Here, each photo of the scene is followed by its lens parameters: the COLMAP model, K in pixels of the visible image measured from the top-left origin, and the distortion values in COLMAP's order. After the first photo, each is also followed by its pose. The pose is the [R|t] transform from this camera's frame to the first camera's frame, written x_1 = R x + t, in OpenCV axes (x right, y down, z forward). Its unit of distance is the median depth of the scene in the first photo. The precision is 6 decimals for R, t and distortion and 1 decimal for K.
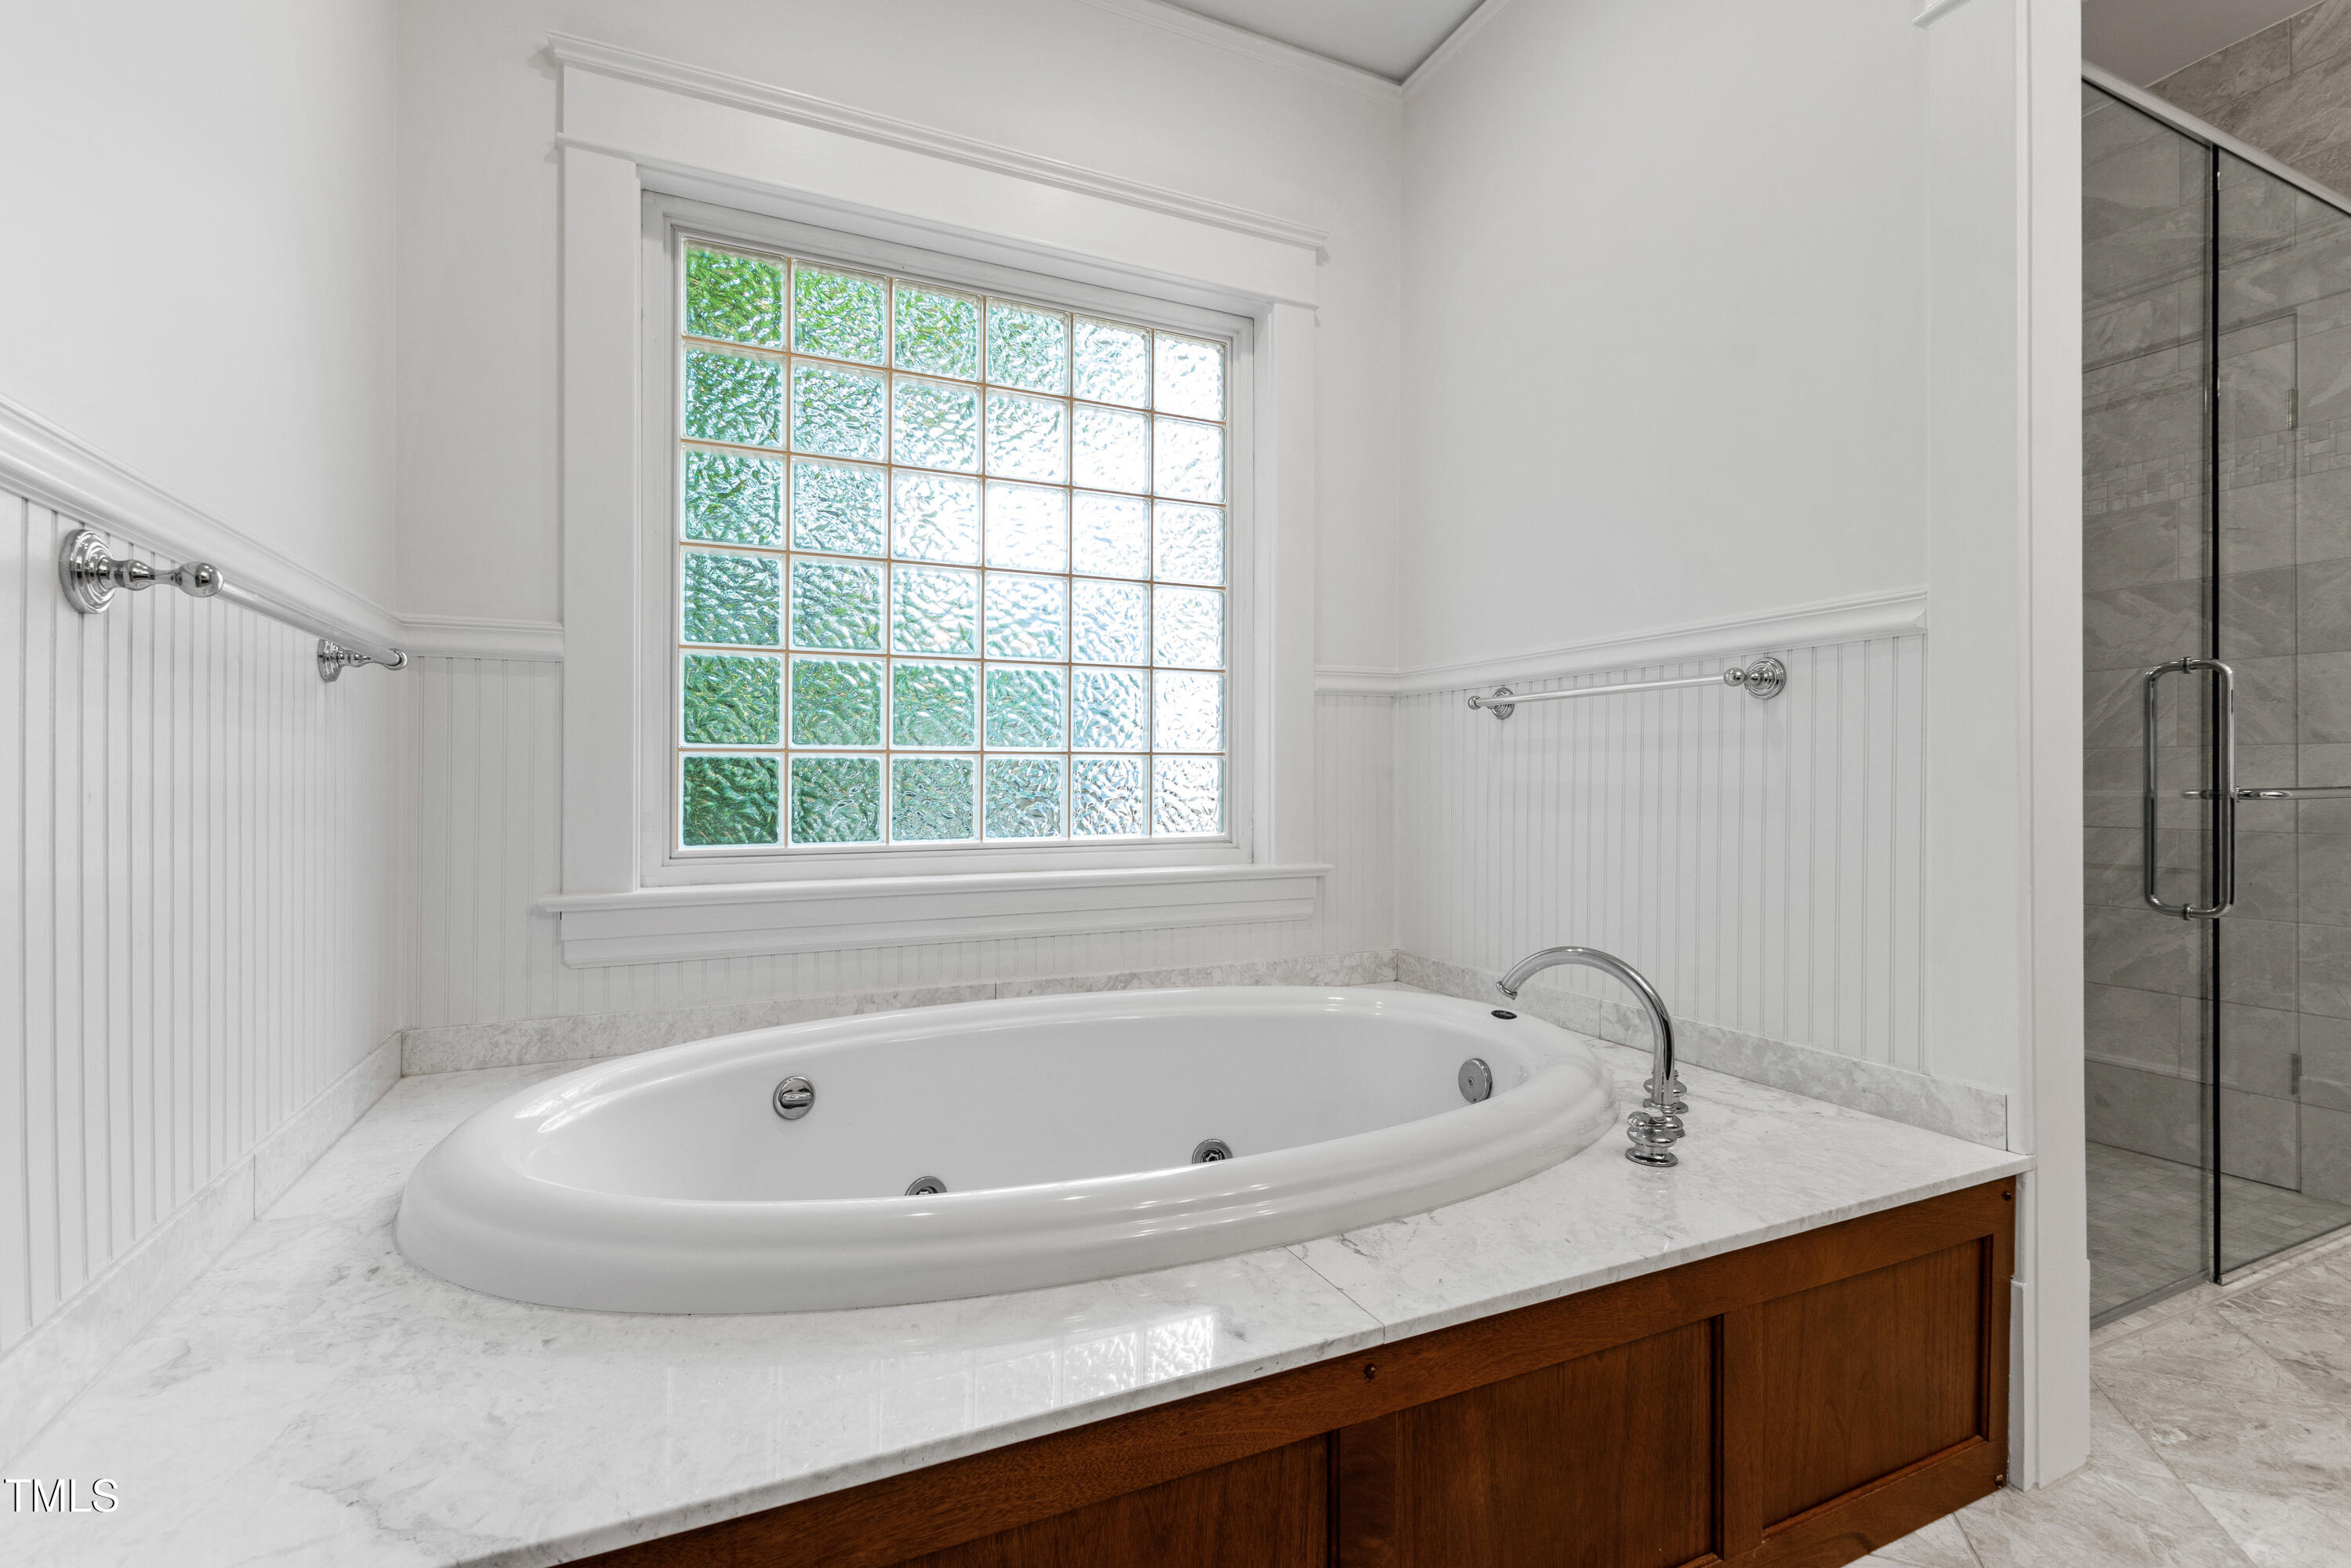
lens RADIAL K [[1045.9, 0, 1177.6], [0, 1045.9, 777.2], [0, 0, 1]] dist [0.009324, -0.004609]
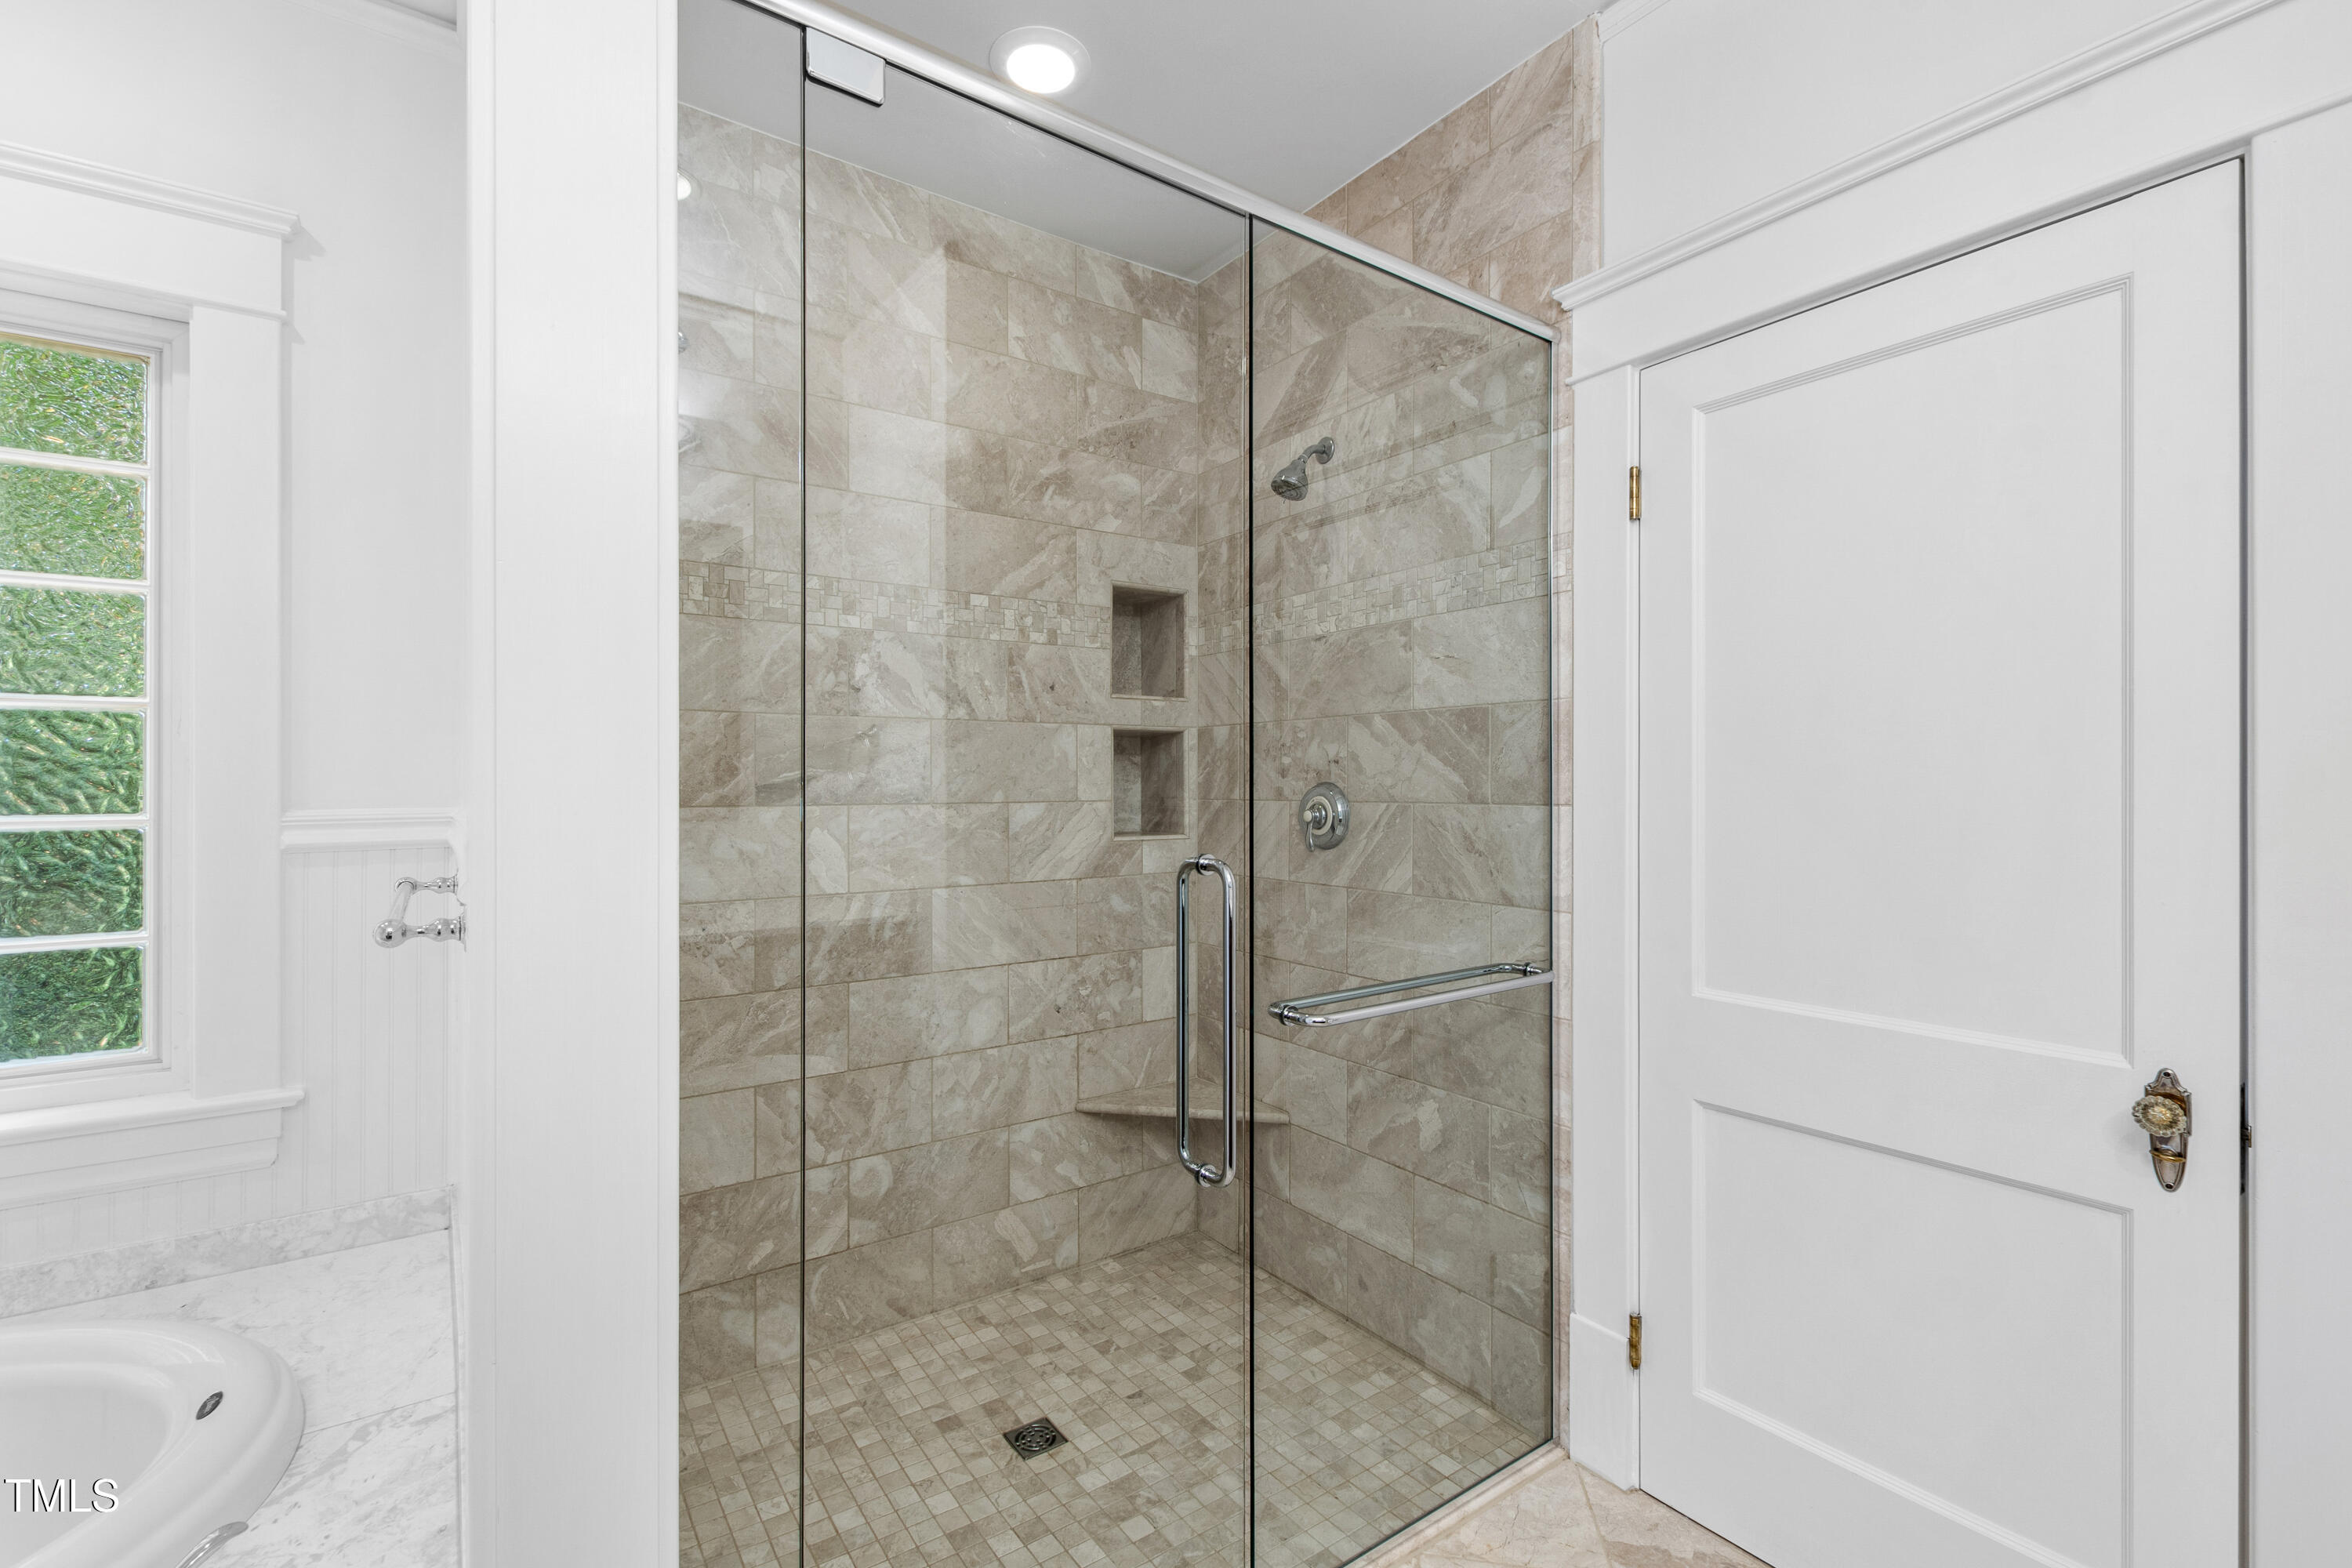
lens RADIAL K [[1046.3, 0, 1162.7], [0, 1046.3, 790.9], [0, 0, 1]] dist [0.009324, -0.004609]
pose [[0.981505, -0.002103, 0.191424, 0.592193], [0.001686, 0.999996, 0.002341, -0.124425], [-0.191428, -0.001975, 0.981505, 0.171531]]
